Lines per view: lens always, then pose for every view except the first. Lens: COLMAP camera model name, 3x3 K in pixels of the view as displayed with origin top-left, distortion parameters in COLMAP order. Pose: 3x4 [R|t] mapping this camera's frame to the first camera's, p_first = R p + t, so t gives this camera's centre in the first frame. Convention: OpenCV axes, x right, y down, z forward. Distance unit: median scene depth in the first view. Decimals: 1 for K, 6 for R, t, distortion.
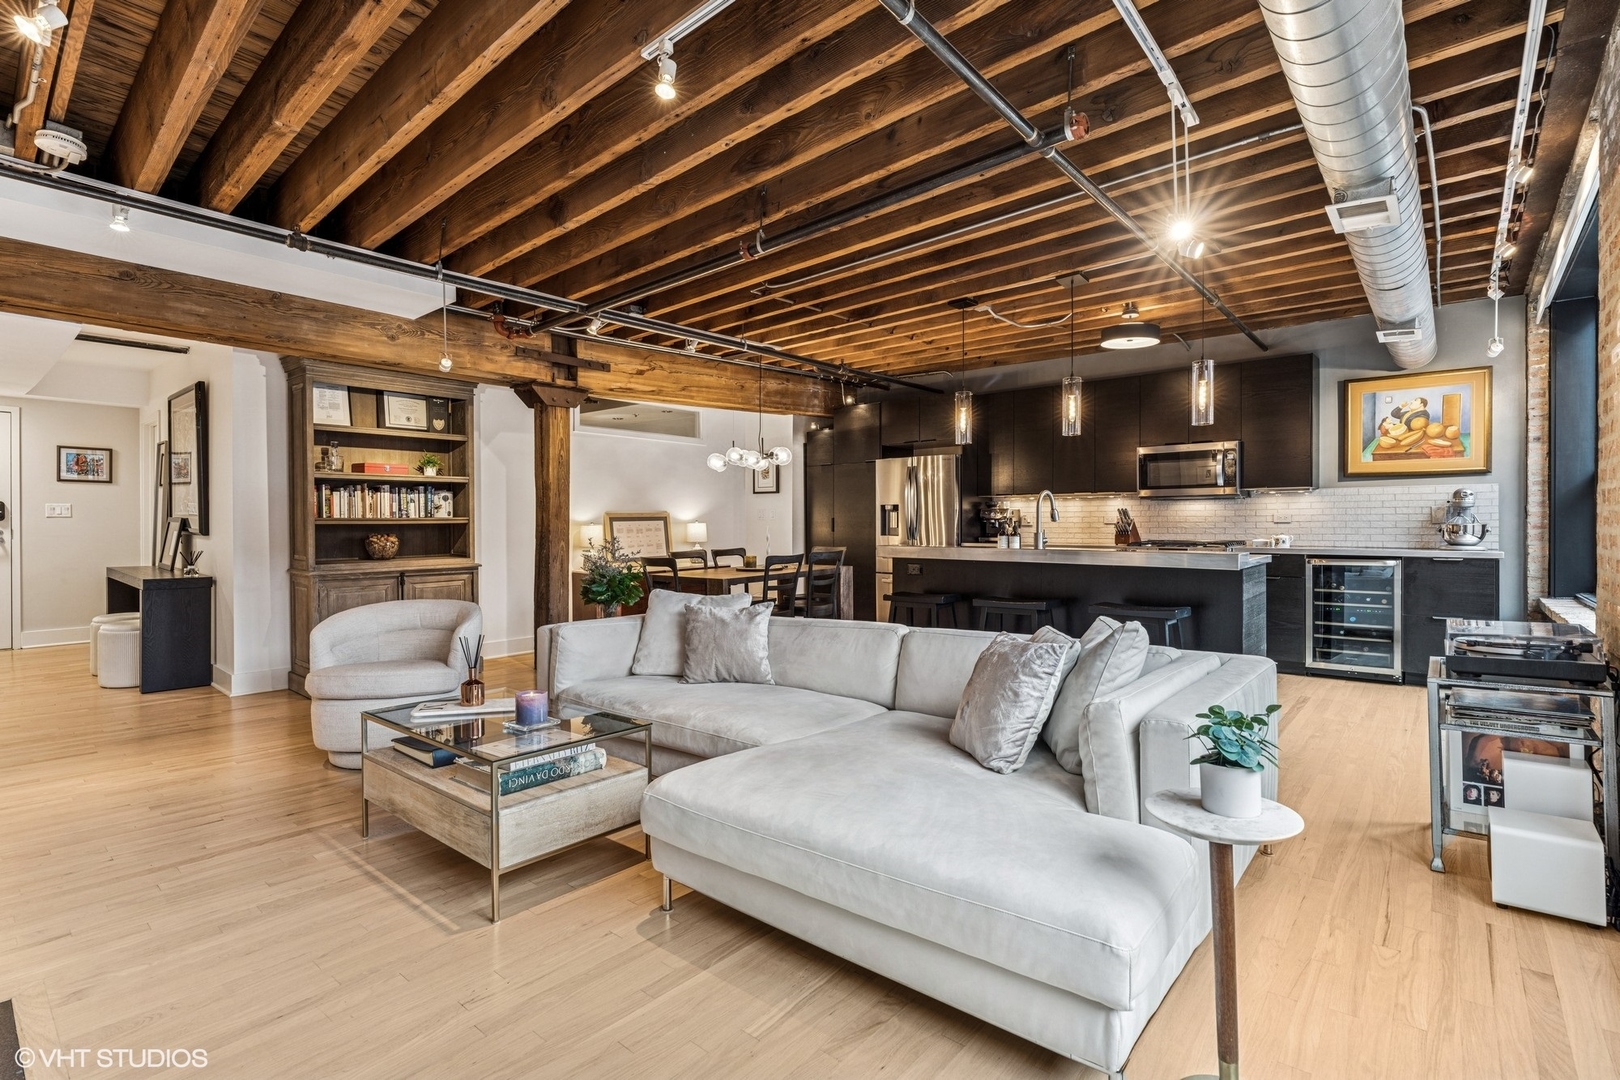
lens RADIAL K [[759.6, 0, 808.4], [0, 759.6, 539.0], [0, 0, 1]] dist [-0.003567, 0.002118]
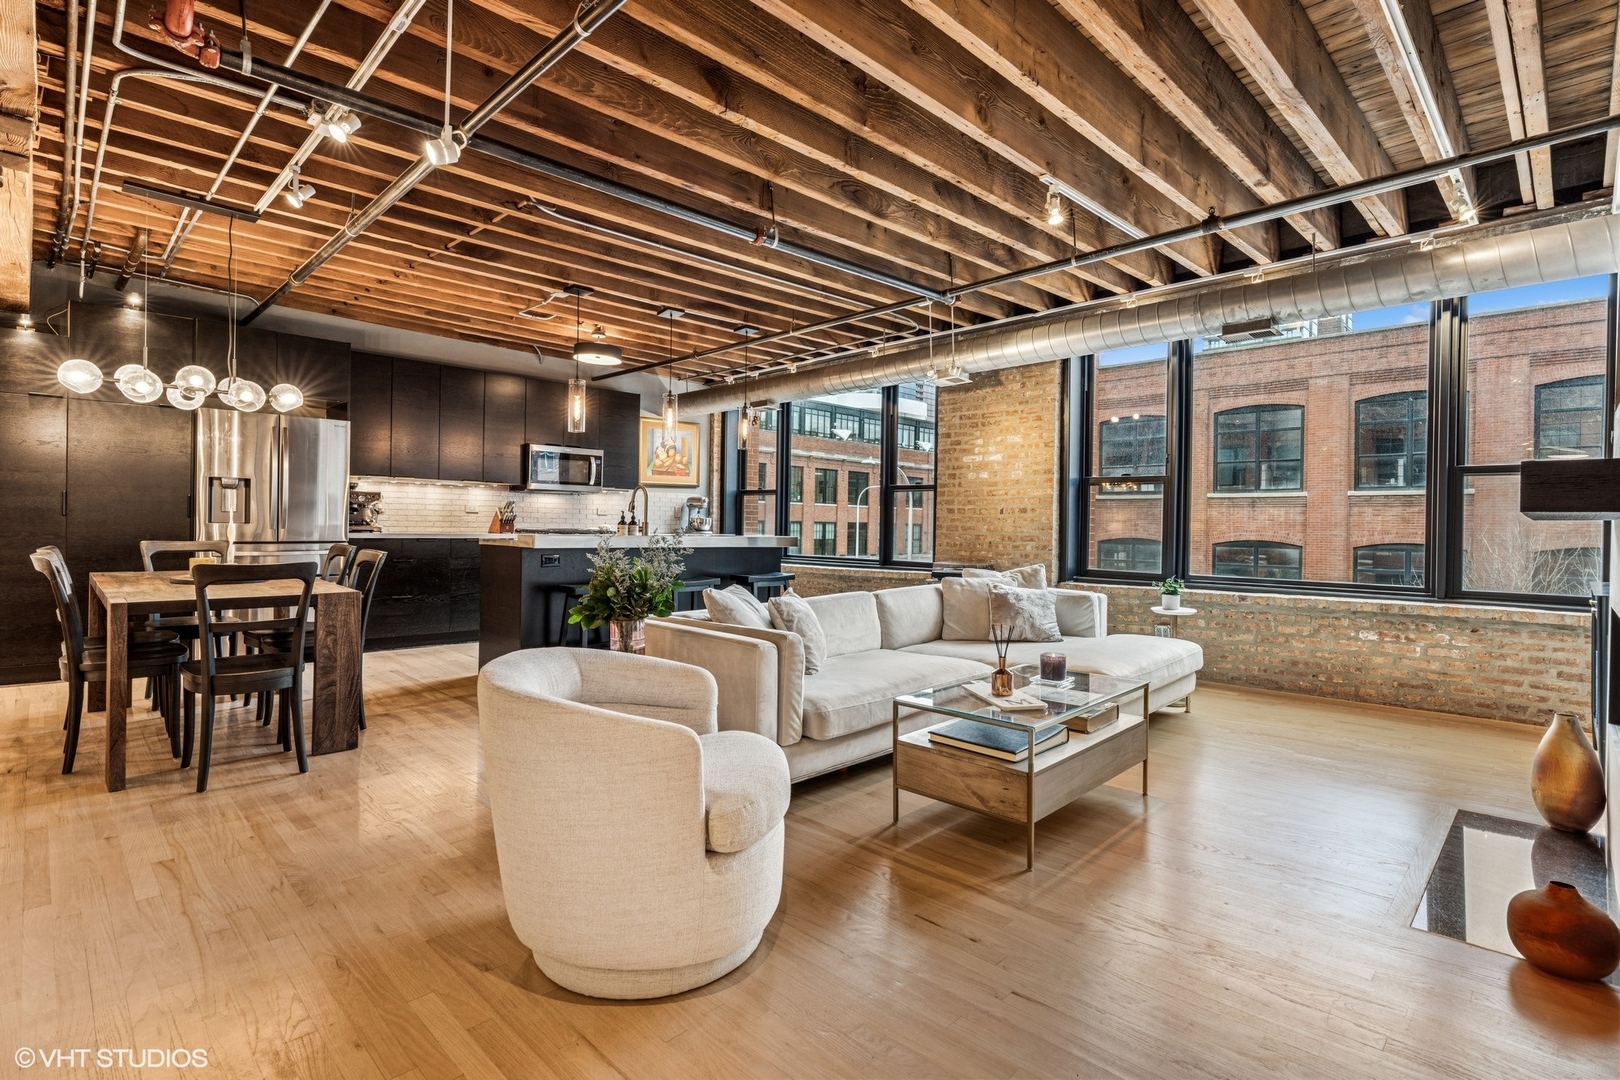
lens RADIAL K [[759.6, 0, 819.4], [0, 759.6, 528.6], [0, 0, 1]] dist [-0.003567, 0.002118]
pose [[0.070854, -0.002490, 0.997484, -0.703363], [0.001733, 0.999996, 0.002373, -0.000150], [-0.997485, 0.001561, 0.070858, 0.564111]]
